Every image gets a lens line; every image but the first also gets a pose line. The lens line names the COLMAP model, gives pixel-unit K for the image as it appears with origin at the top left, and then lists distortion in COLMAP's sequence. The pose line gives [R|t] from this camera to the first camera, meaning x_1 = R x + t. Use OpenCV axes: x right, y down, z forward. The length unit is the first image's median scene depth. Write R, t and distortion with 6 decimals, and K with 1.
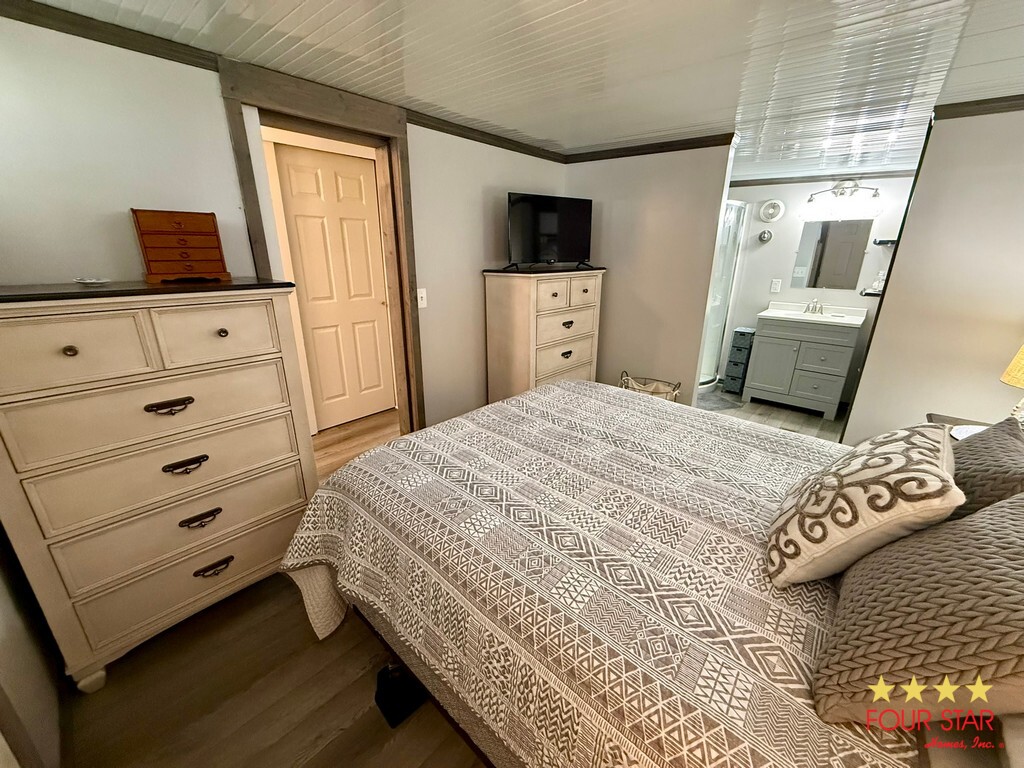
lens RADIAL K [[408.0, 0, 509.2], [0, 408.0, 386.1], [0, 0, 1]] dist [0.000429, -0.000157]
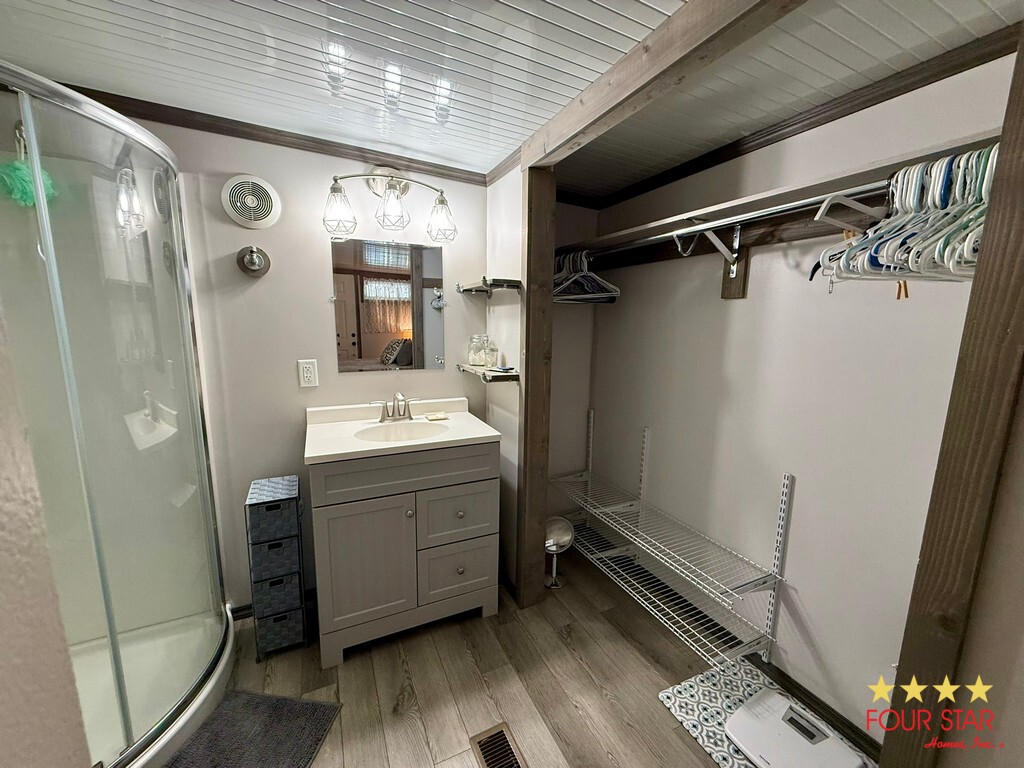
lens RADIAL K [[408.0, 0, 509.2], [0, 408.0, 386.1], [0, 0, 1]] dist [0.000429, -0.000157]
pose [[0.370871, -0.149550, 0.916564, 0.348781], [0.280785, 0.958815, 0.042829, -0.203977], [-0.885220, 0.241473, 0.397588, 0.678492]]
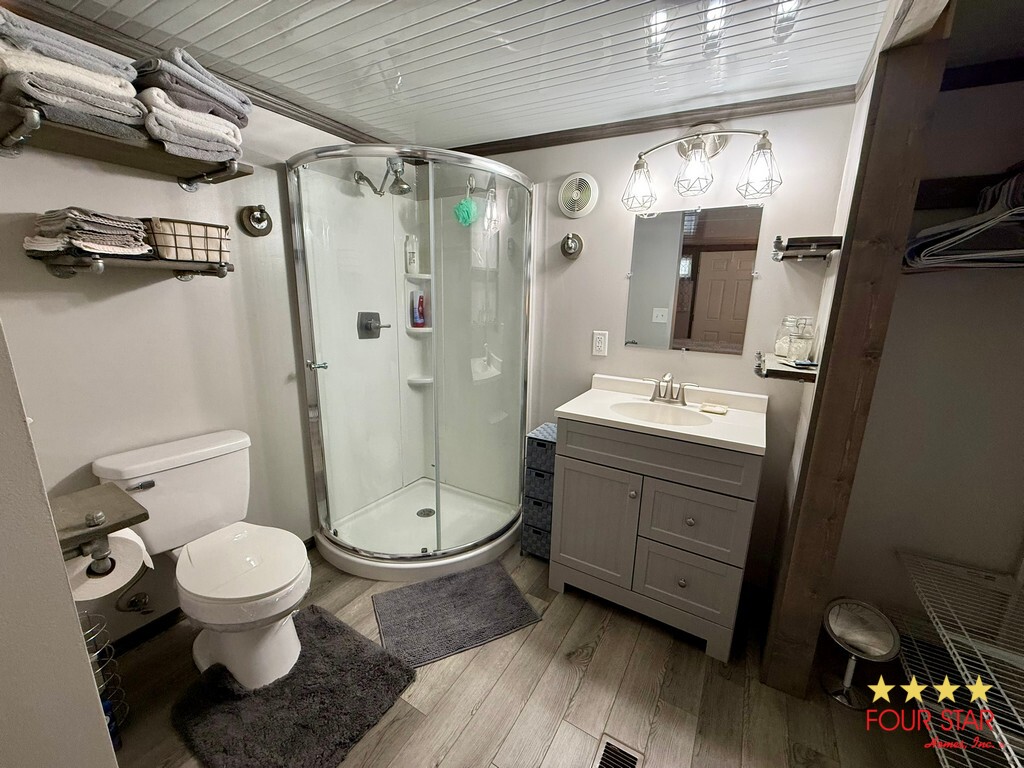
lens RADIAL K [[409.5, 0, 511.7], [0, 409.5, 386.6], [0, 0, 1]] dist [0.008891, -0.000037]
pose [[0.978935, -0.028720, 0.202143, 0.478033], [0.047307, 0.995020, -0.087729, -0.165608], [-0.198616, 0.095443, 0.975419, 0.576422]]
